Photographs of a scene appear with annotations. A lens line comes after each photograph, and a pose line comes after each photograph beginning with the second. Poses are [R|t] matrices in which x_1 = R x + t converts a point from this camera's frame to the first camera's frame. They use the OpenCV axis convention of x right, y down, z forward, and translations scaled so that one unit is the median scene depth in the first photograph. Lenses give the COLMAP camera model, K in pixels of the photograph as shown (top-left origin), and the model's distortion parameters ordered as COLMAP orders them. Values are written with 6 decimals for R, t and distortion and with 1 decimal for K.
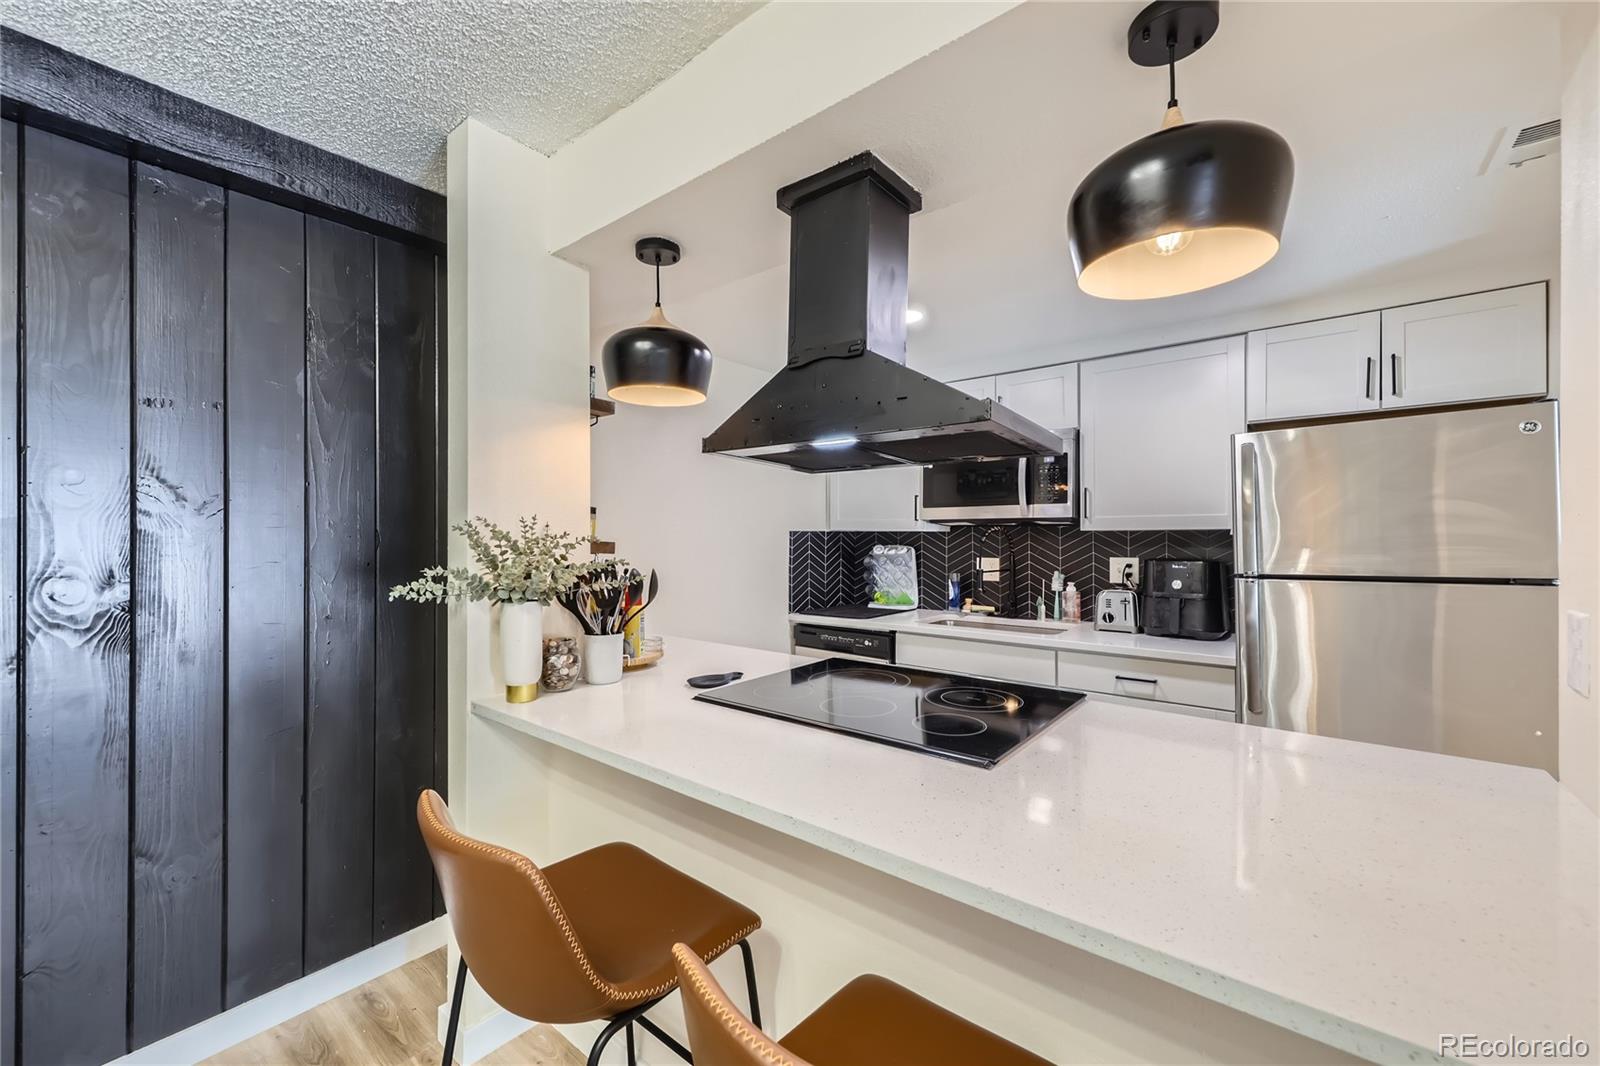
lens RADIAL K [[650.0, 0, 804.8], [0, 650.0, 537.1], [0, 0, 1]] dist [-0.000937, -0.000091]
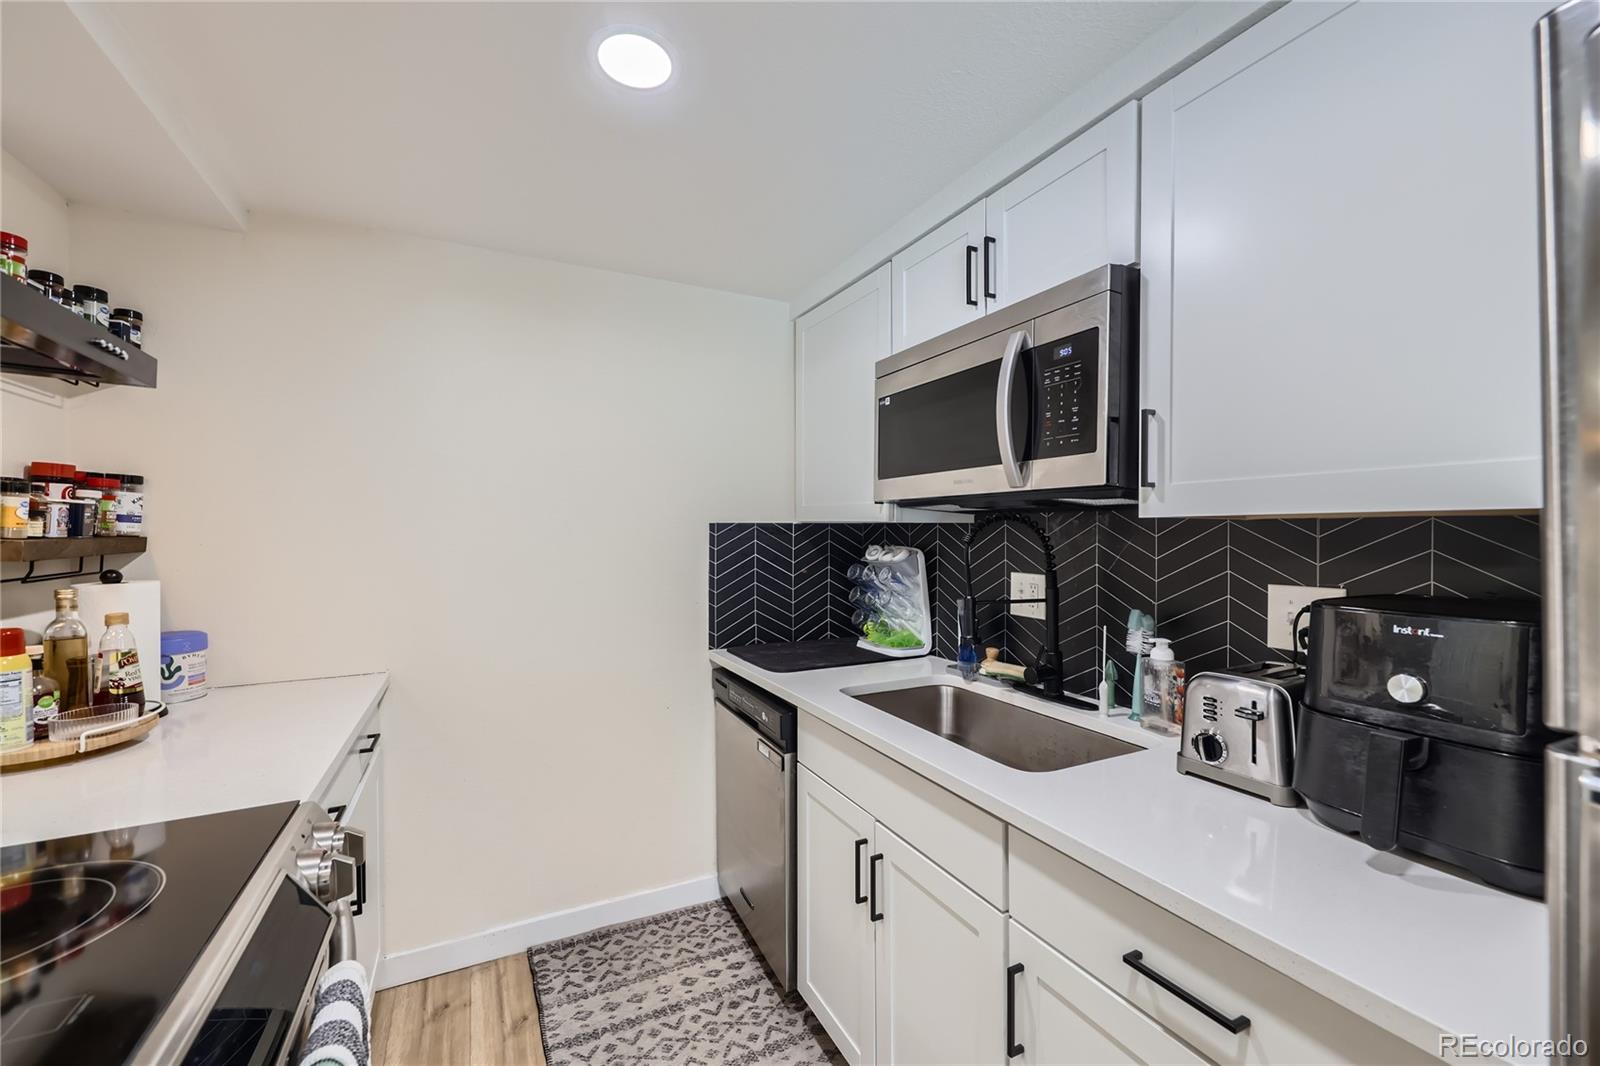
lens RADIAL K [[640.5, 0, 806.1], [0, 640.5, 538.6], [0, 0, 1]] dist [0.009751, -0.000296]
pose [[0.900671, 0.006060, -0.434460, 0.343641], [-0.001674, 0.999944, 0.010478, -0.000775], [0.434499, -0.008709, 0.900630, 0.460238]]
